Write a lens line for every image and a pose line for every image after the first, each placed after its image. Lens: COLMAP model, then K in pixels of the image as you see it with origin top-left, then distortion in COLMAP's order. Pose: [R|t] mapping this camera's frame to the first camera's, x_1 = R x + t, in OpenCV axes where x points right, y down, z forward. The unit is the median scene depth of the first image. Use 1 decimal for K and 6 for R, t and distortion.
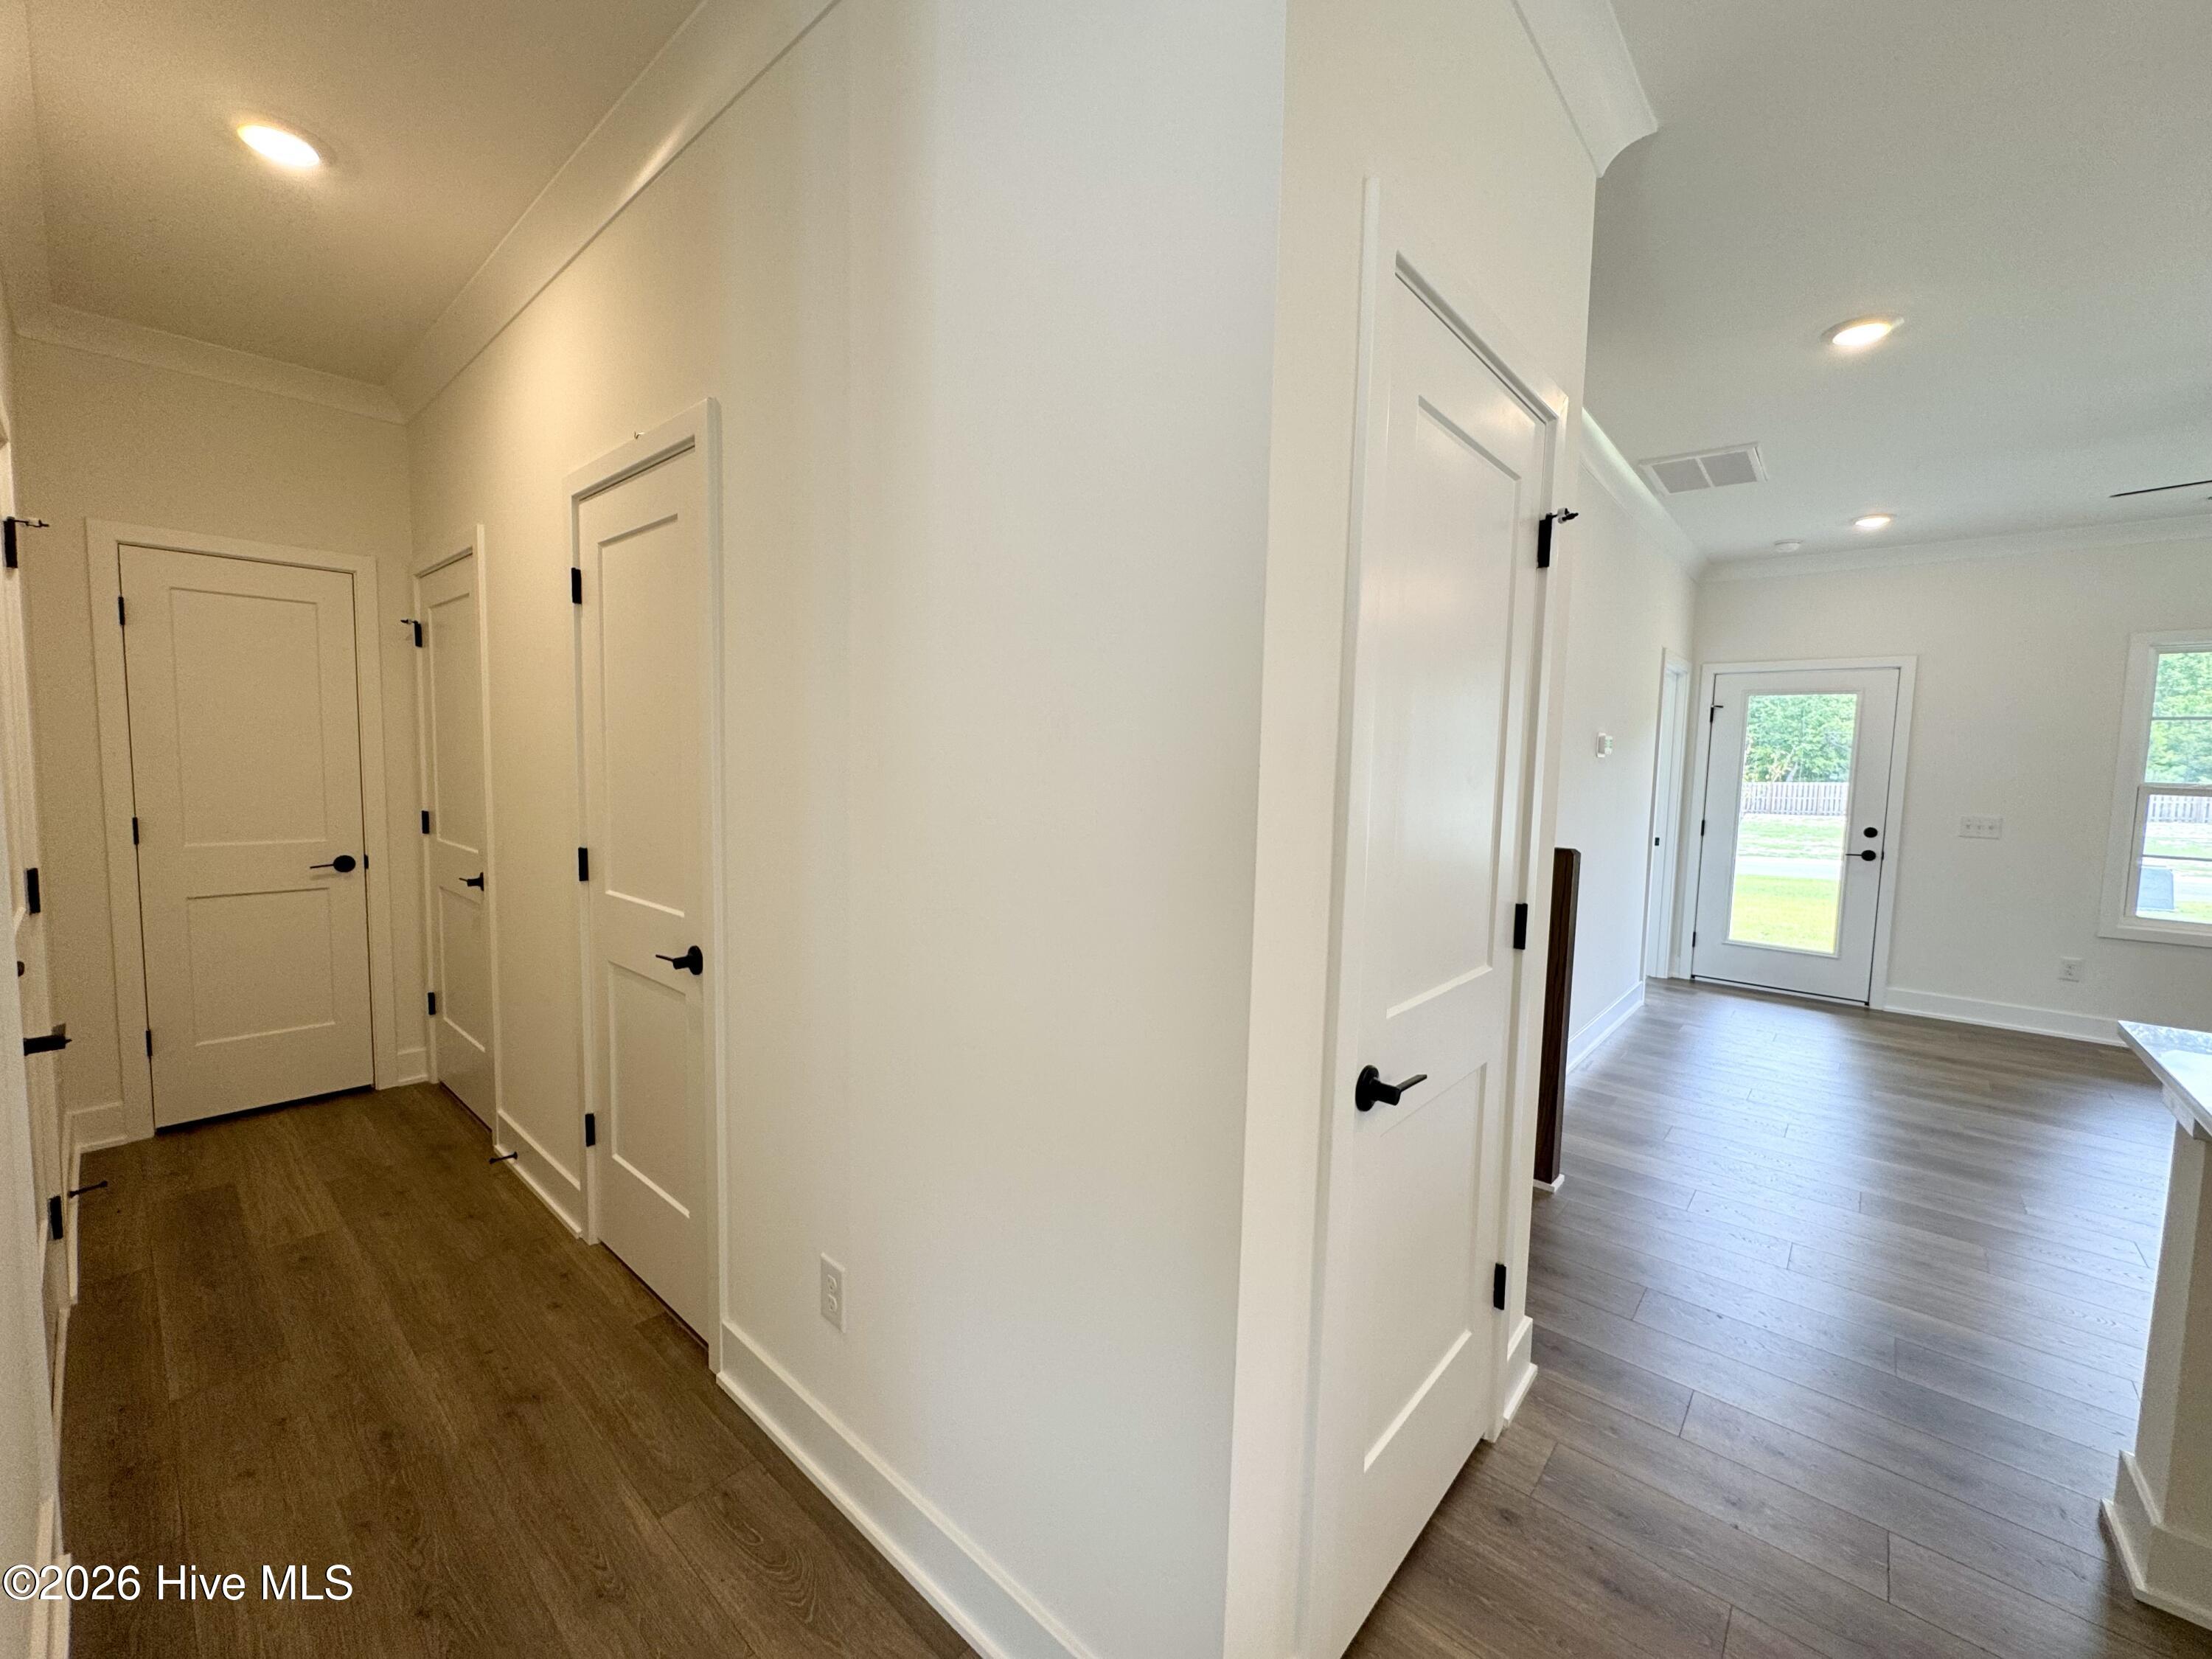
lens RADIAL K [[886.7, 0, 1103.8], [0, 886.7, 817.3], [0, 0, 1]] dist [-0.003925, 0.002070]
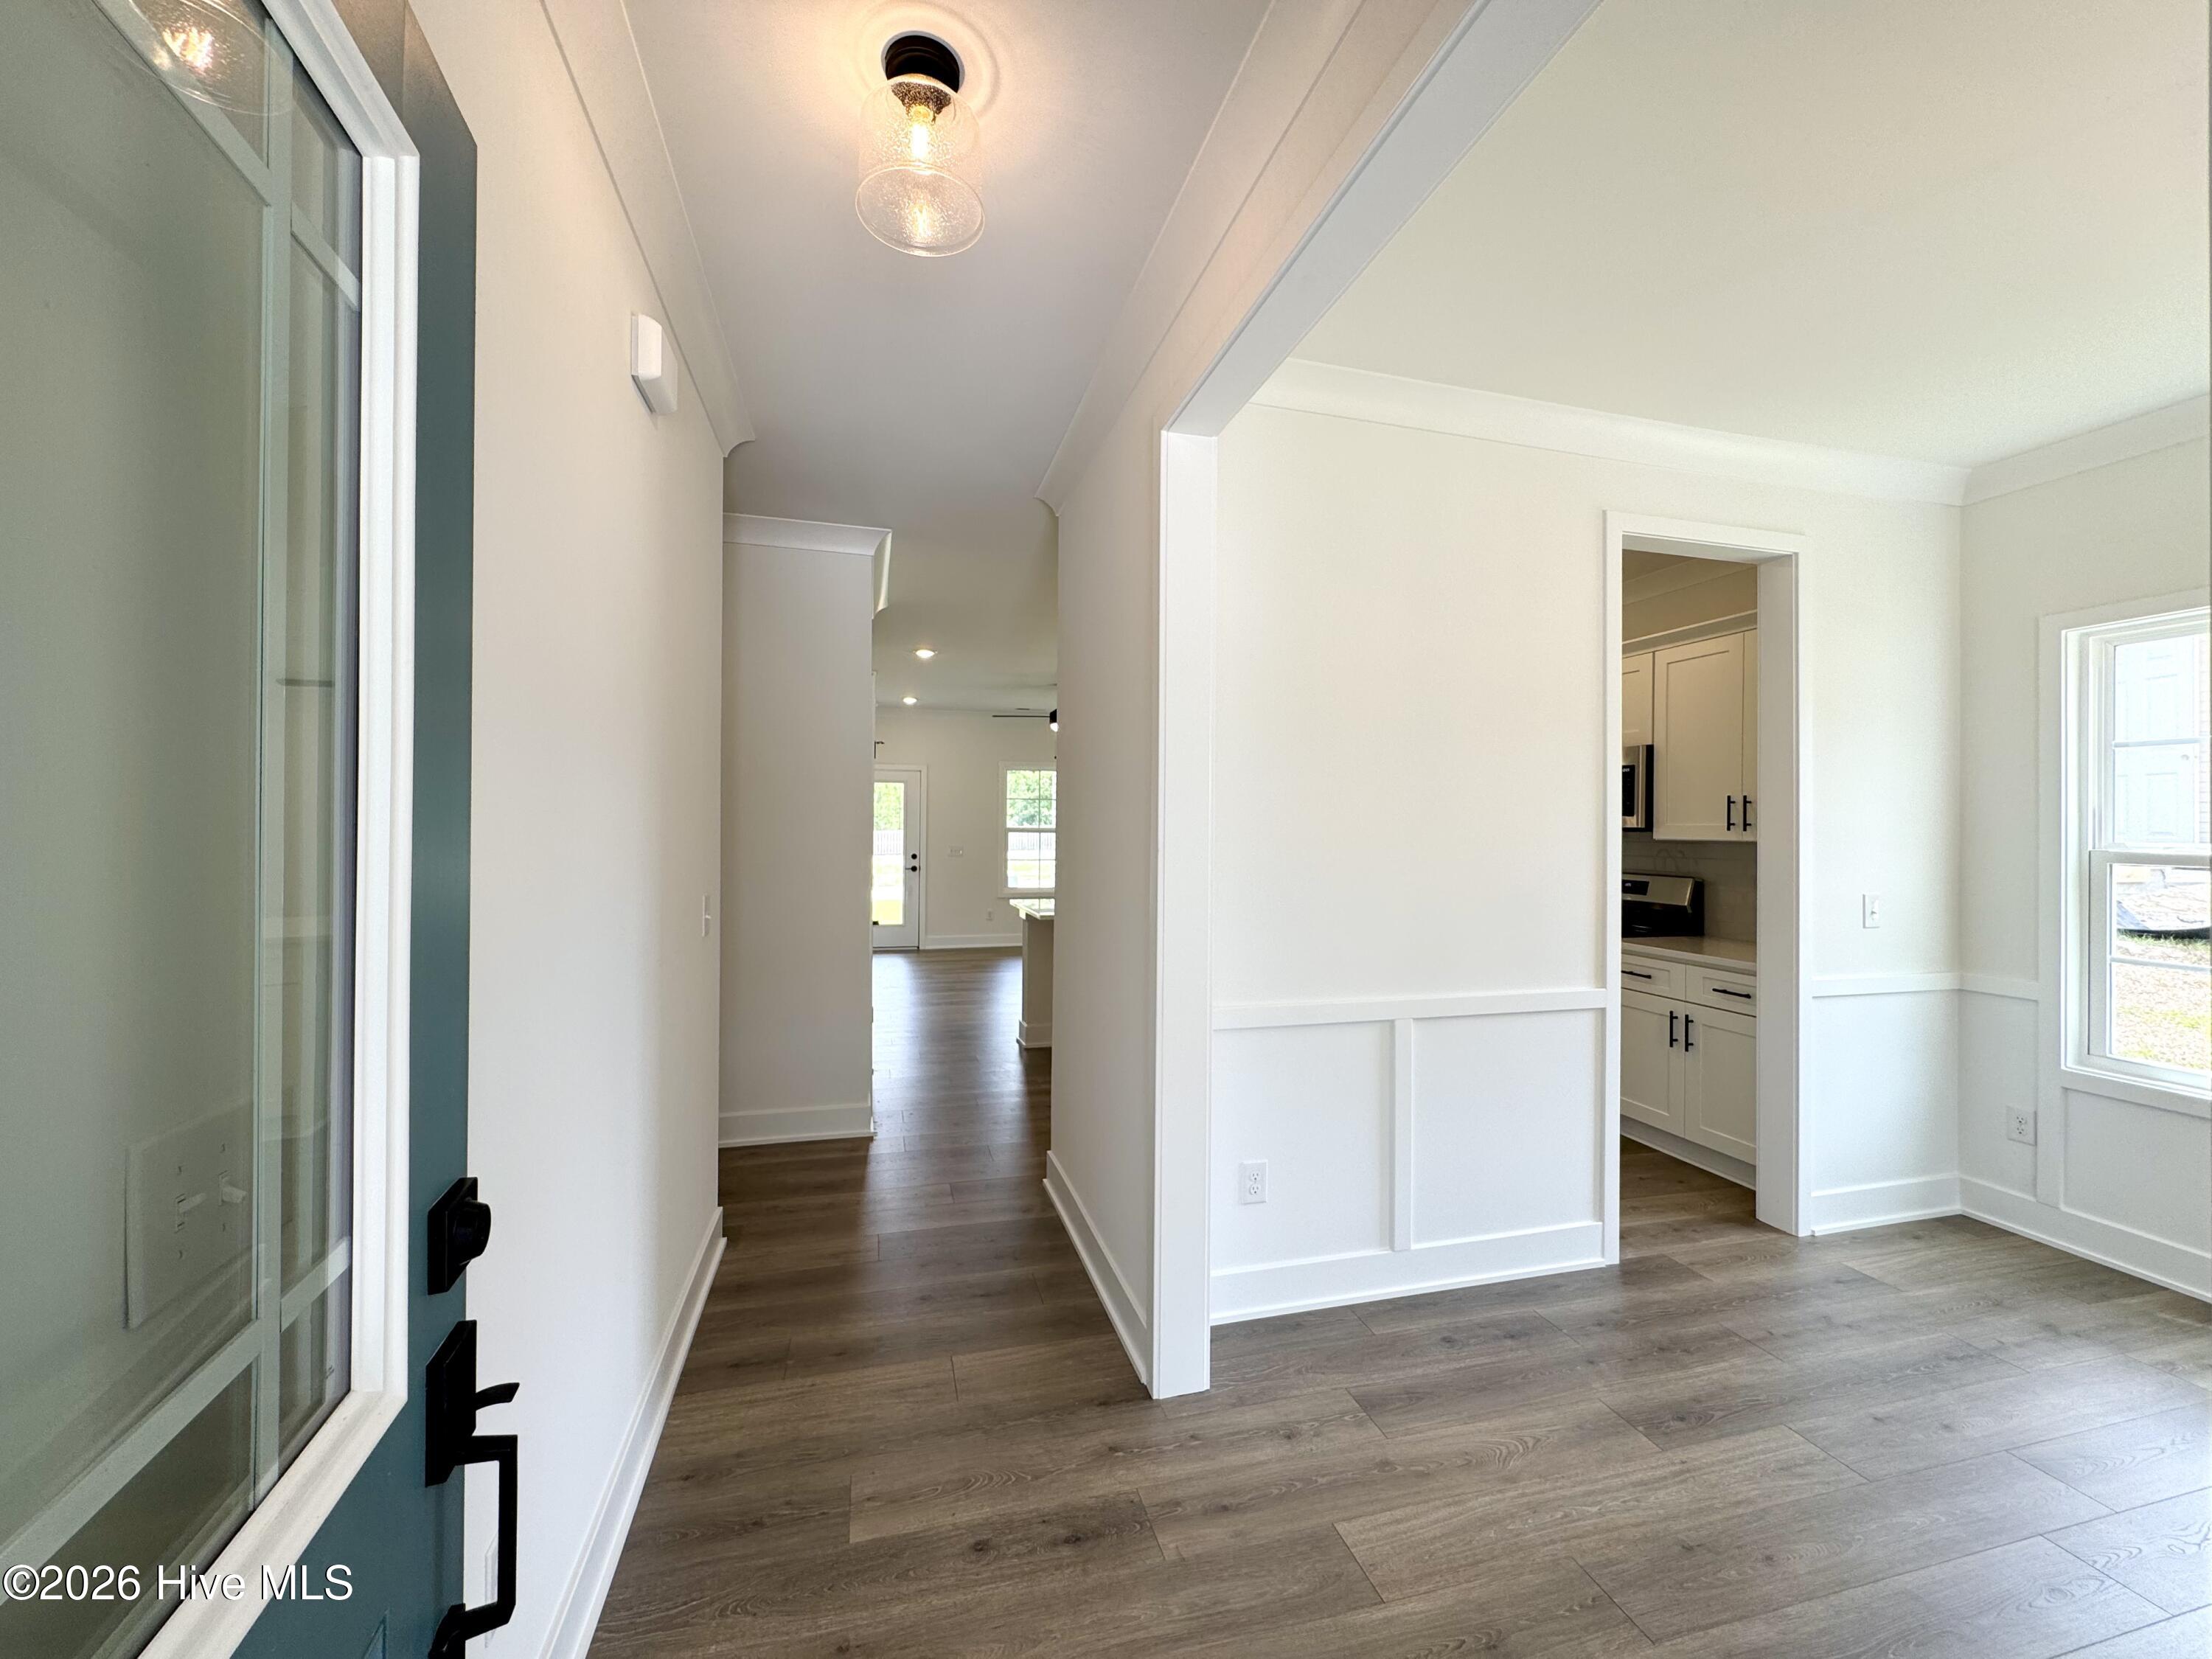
lens RADIAL K [[886.7, 0, 1109.6], [0, 886.7, 828.2], [0, 0, 1]] dist [-0.003925, 0.002070]
pose [[0.554593, -0.019521, 0.831893, -0.478168], [0.064947, 0.997691, -0.019886, 0.021611], [-0.829583, 0.065057, 0.554580, -0.402191]]
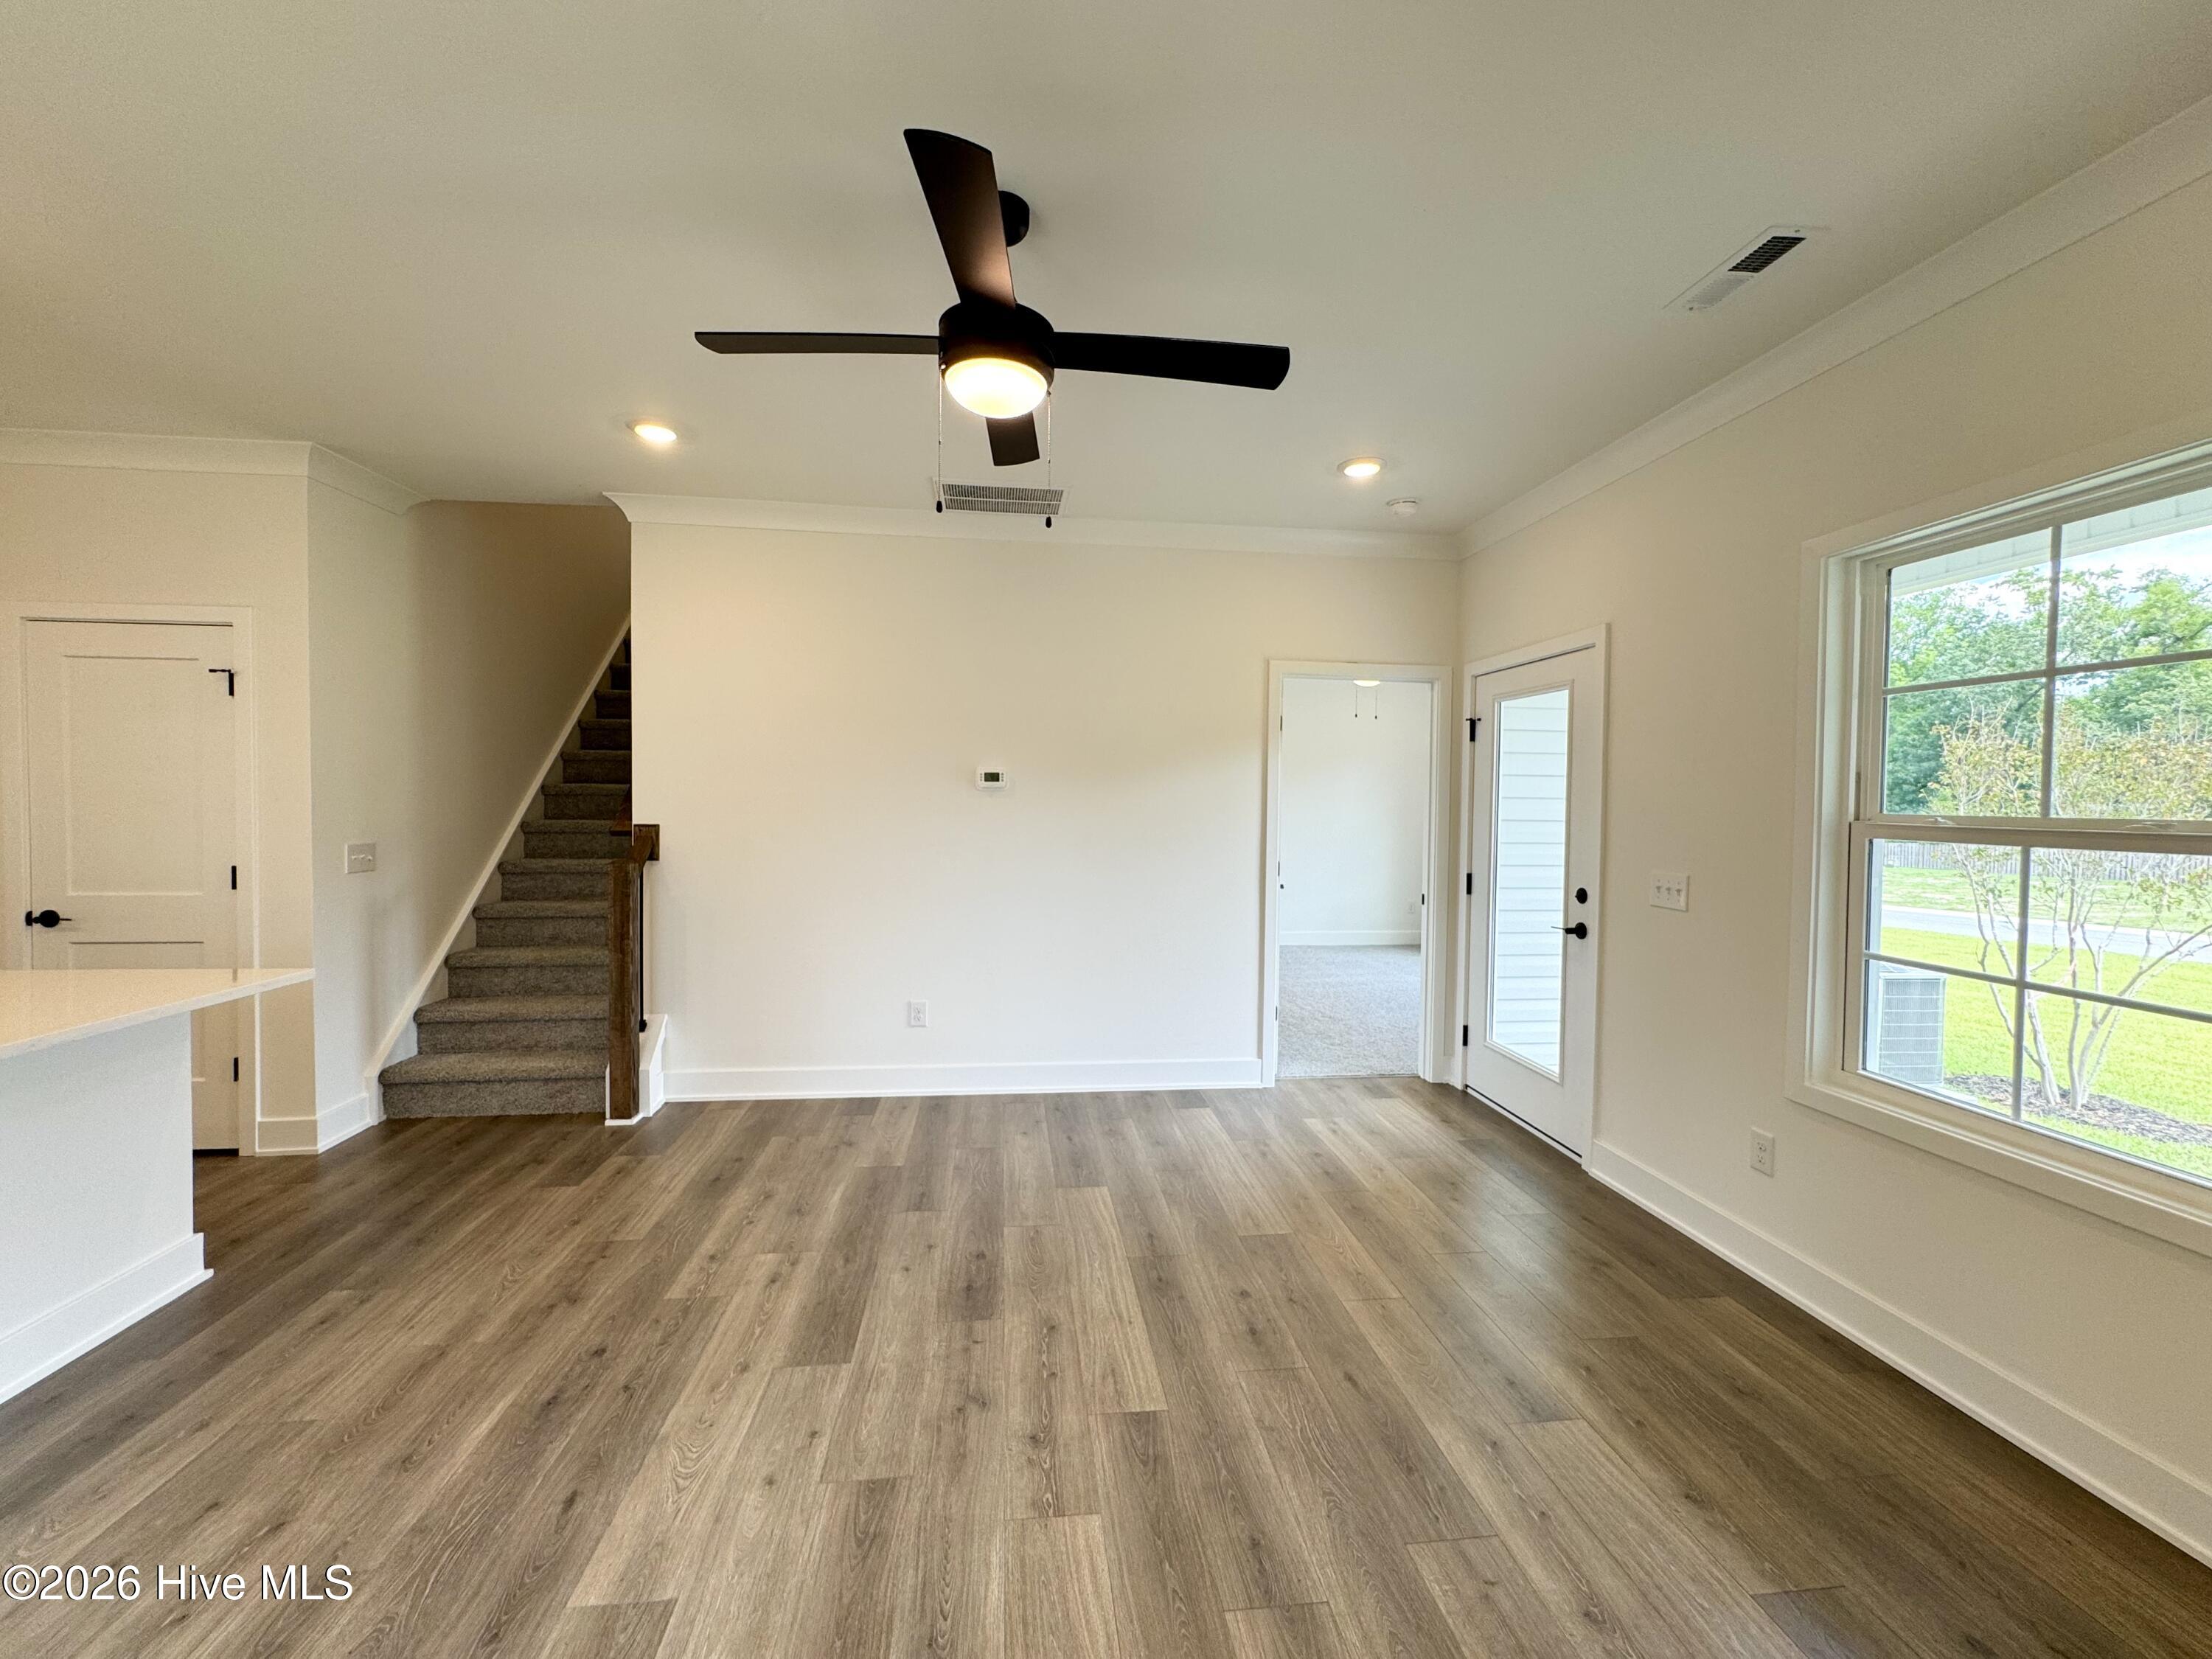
lens RADIAL K [[886.7, 0, 1108.0], [0, 886.7, 822.0], [0, 0, 1]] dist [-0.003925, 0.002070]
pose [[0.748410, -0.002779, -0.663230, 1.038716], [-0.037298, 0.998232, -0.046271, 0.006088], [0.662186, 0.059367, 0.746984, 0.271892]]
